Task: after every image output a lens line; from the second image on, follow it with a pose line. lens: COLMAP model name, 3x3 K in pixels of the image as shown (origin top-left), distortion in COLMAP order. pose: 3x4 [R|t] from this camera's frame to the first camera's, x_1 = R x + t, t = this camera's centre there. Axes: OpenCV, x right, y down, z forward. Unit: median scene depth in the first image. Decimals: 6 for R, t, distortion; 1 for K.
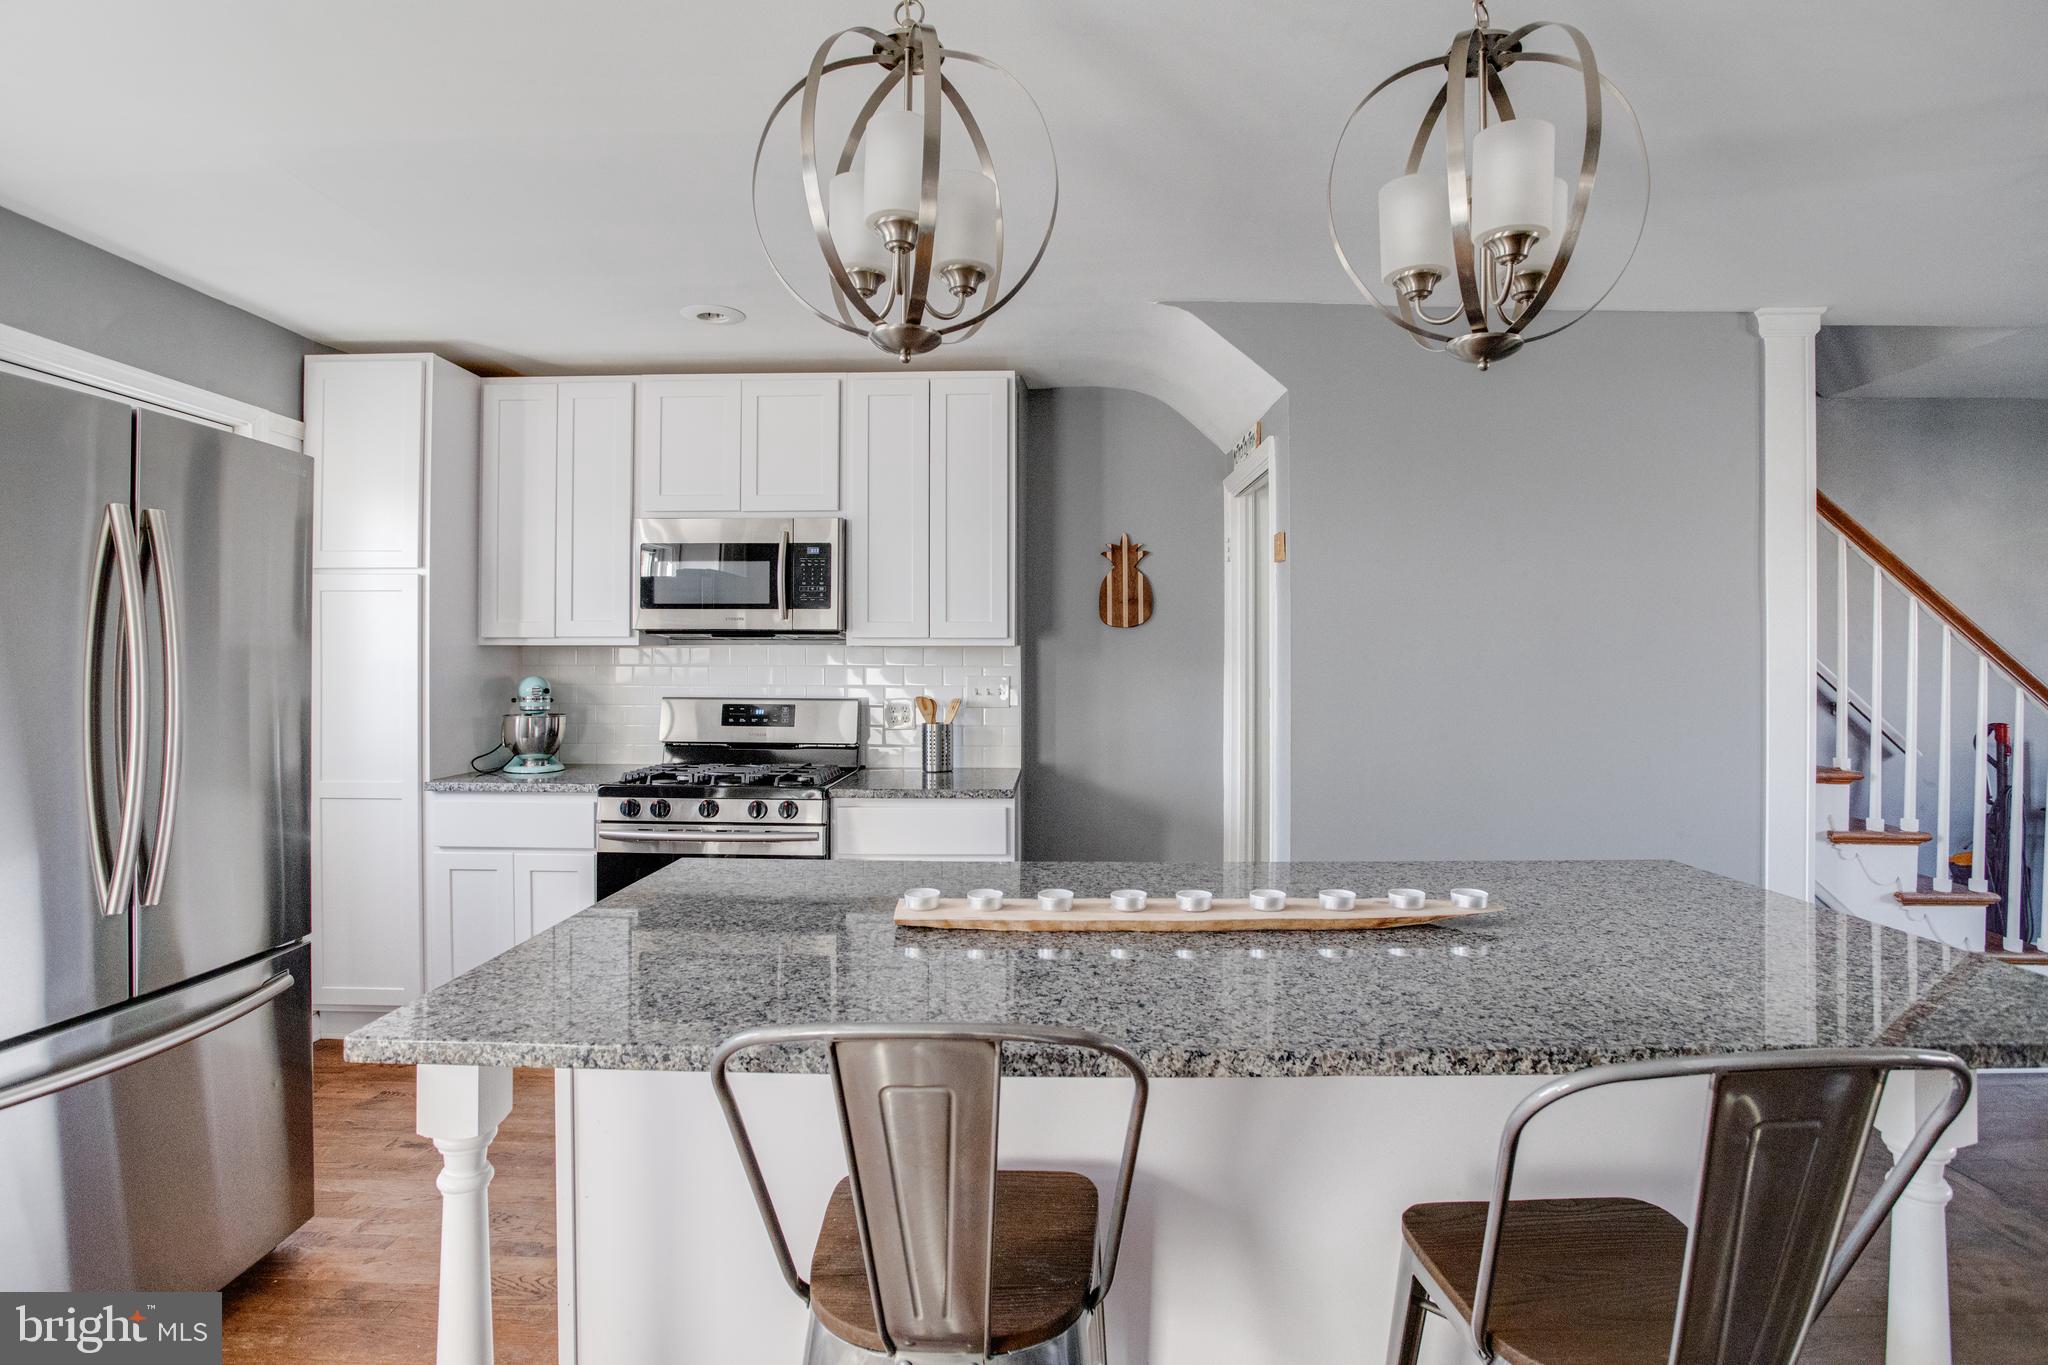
lens RADIAL K [[1002.6, 0, 973.6], [0, 1002.6, 659.8], [0, 0, 1]] dist [-0.098364, 0.063652]
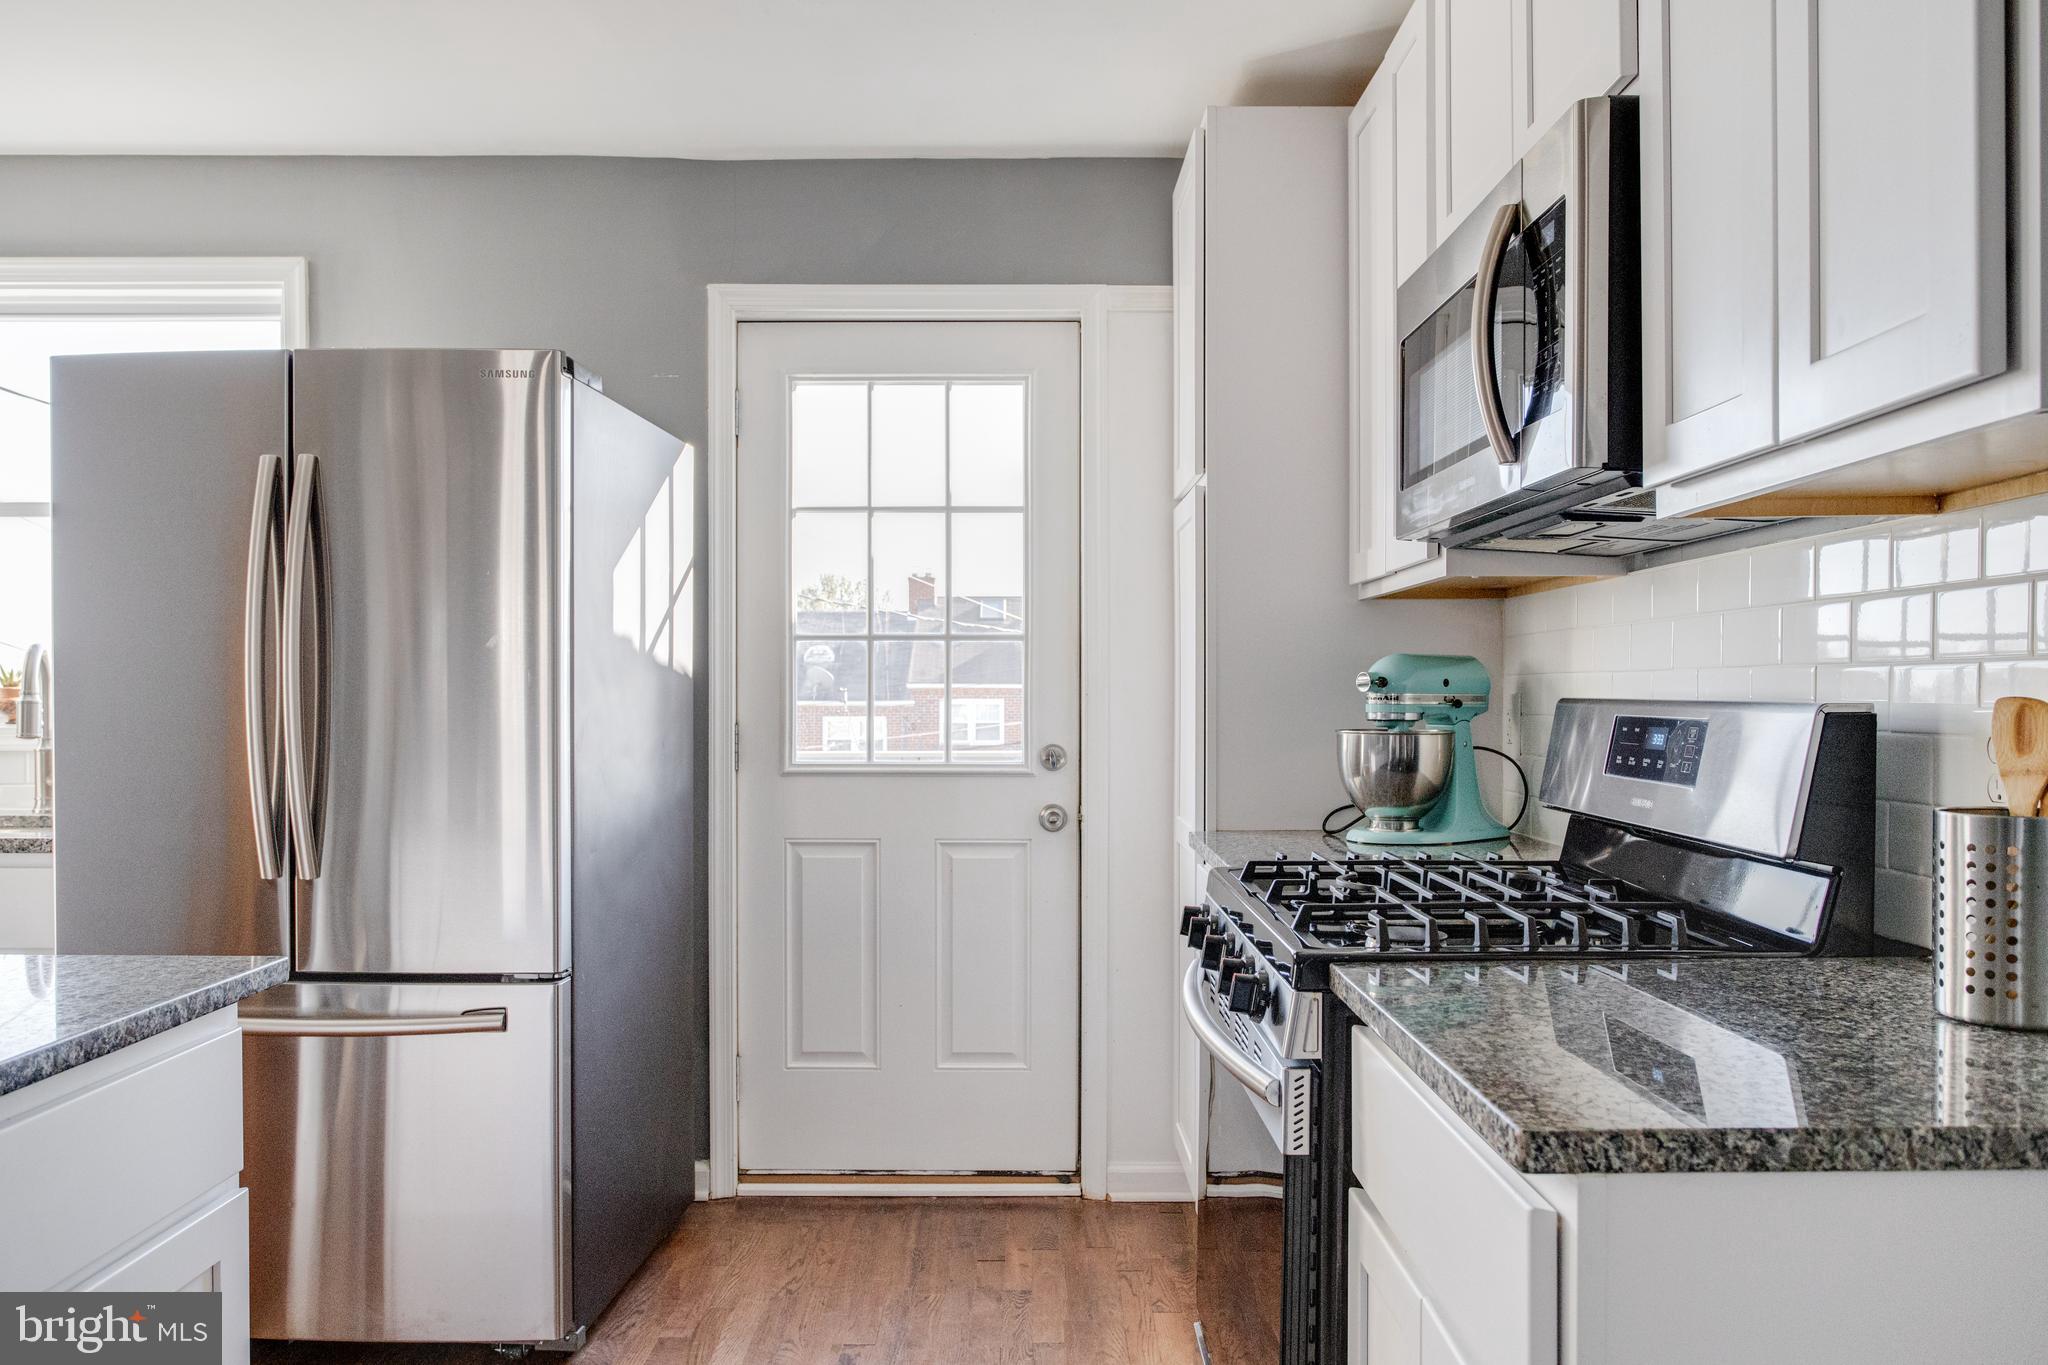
lens RADIAL K [[1446.3, 0, 1024.0], [0, 1446.3, 682.5], [0, 0, 1]] dist [-0.004807, -0.003128]
pose [[0.038483, -0.007926, -0.999228, 0.292618], [0.003061, 0.999965, -0.007814, 0.037373], [0.999255, -0.002758, 0.038506, 0.796312]]
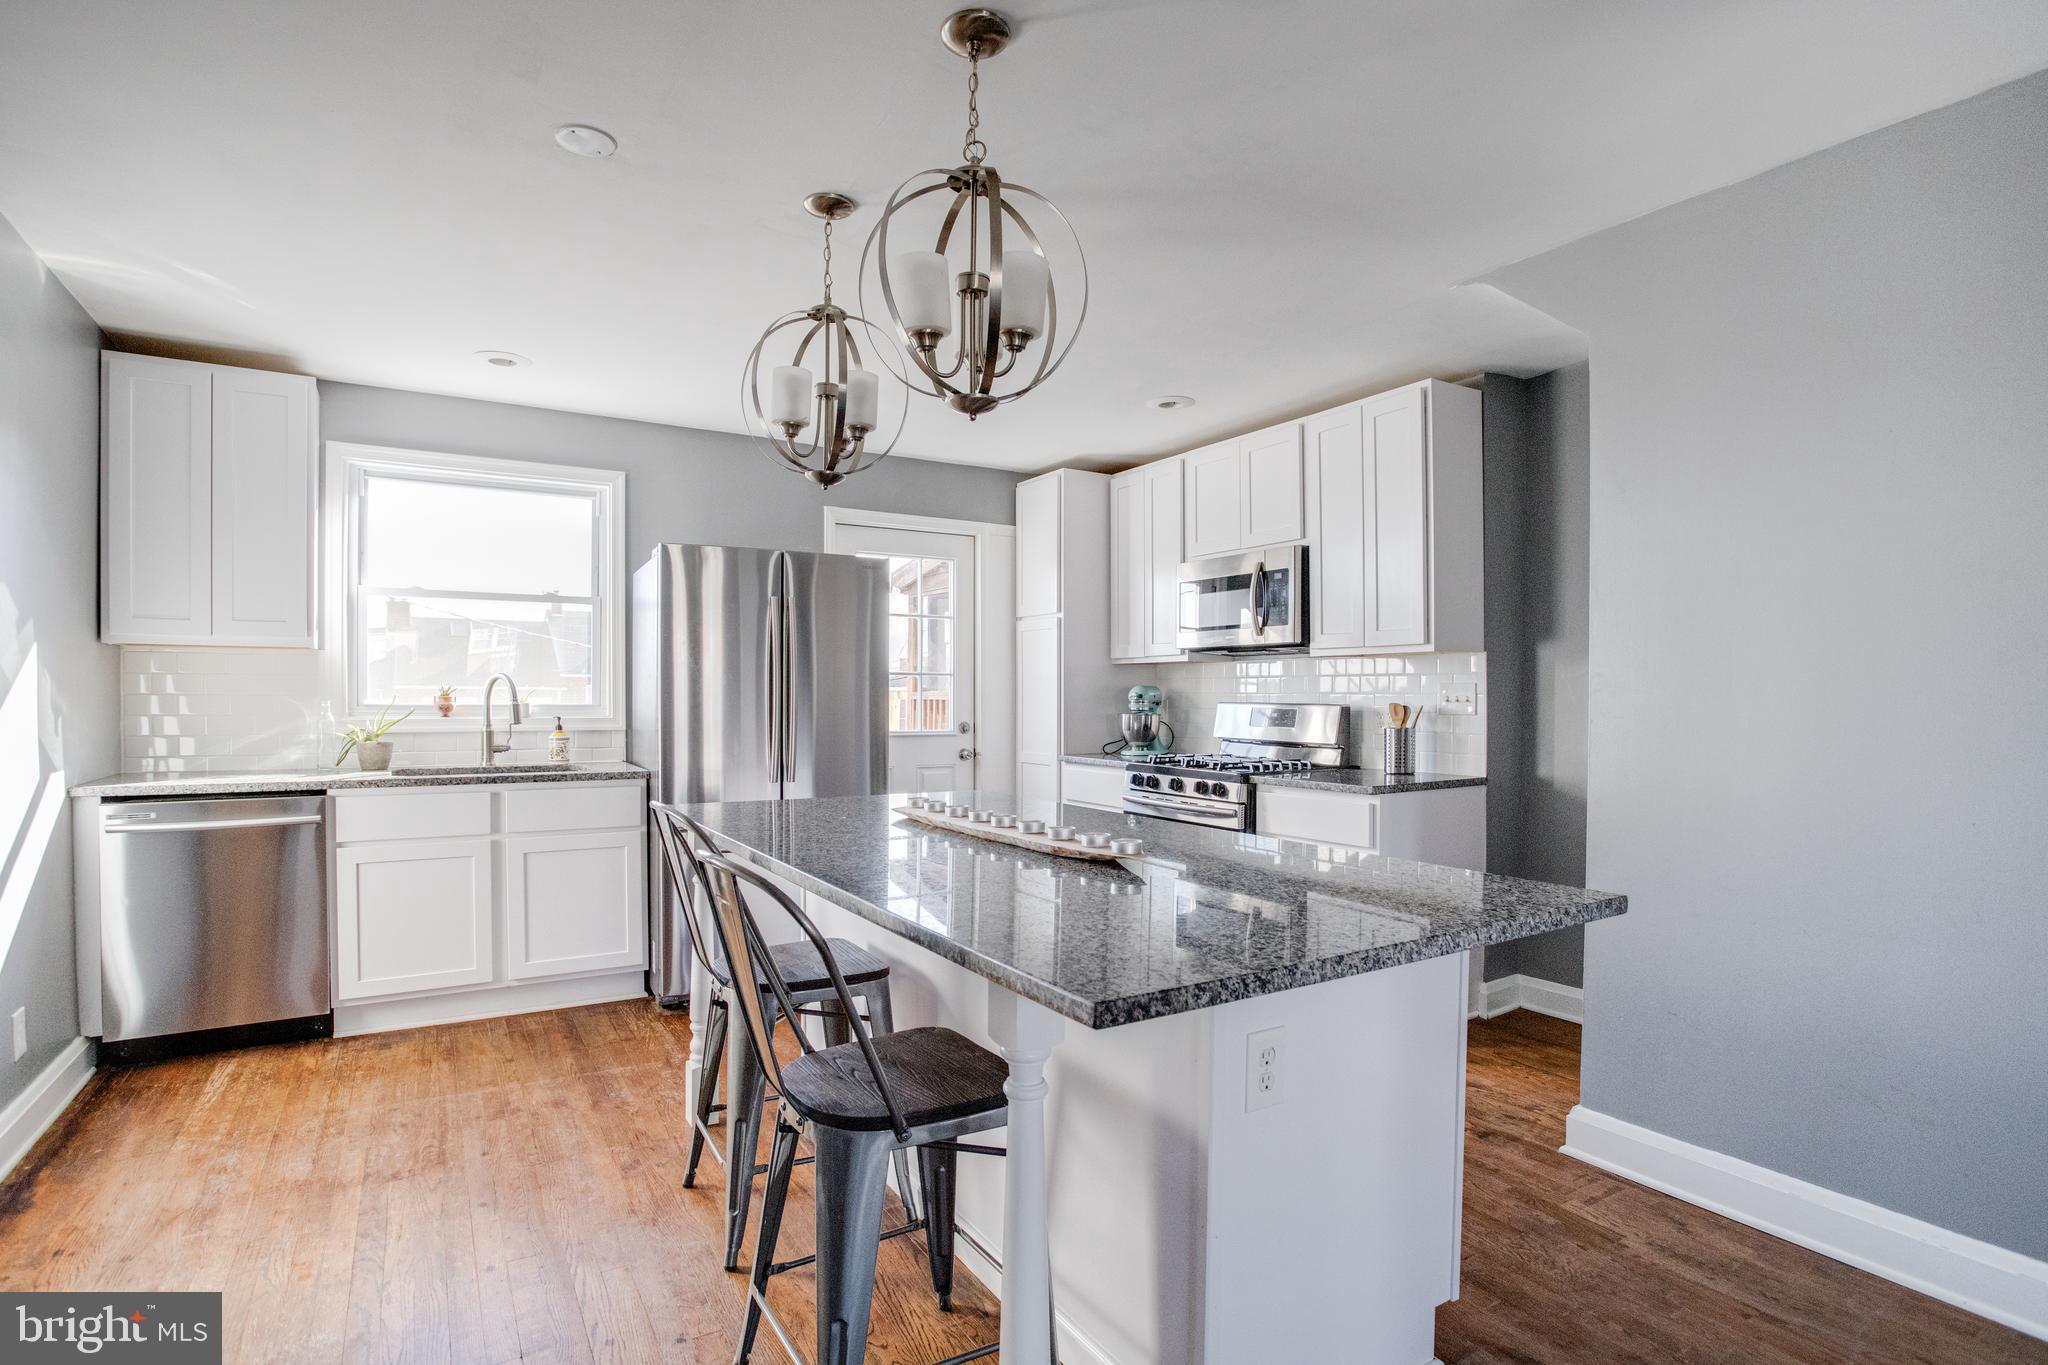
lens RADIAL K [[996.4, 0, 1031.5], [0, 996.4, 683.7], [0, 0, 1]] dist [-0.065794, 0.027152]
pose [[0.556445, -0.007280, -0.830852, 0.633125], [0.000442, 0.999964, -0.008466, 0.026308], [0.830884, 0.004343, 0.556428, 0.108656]]
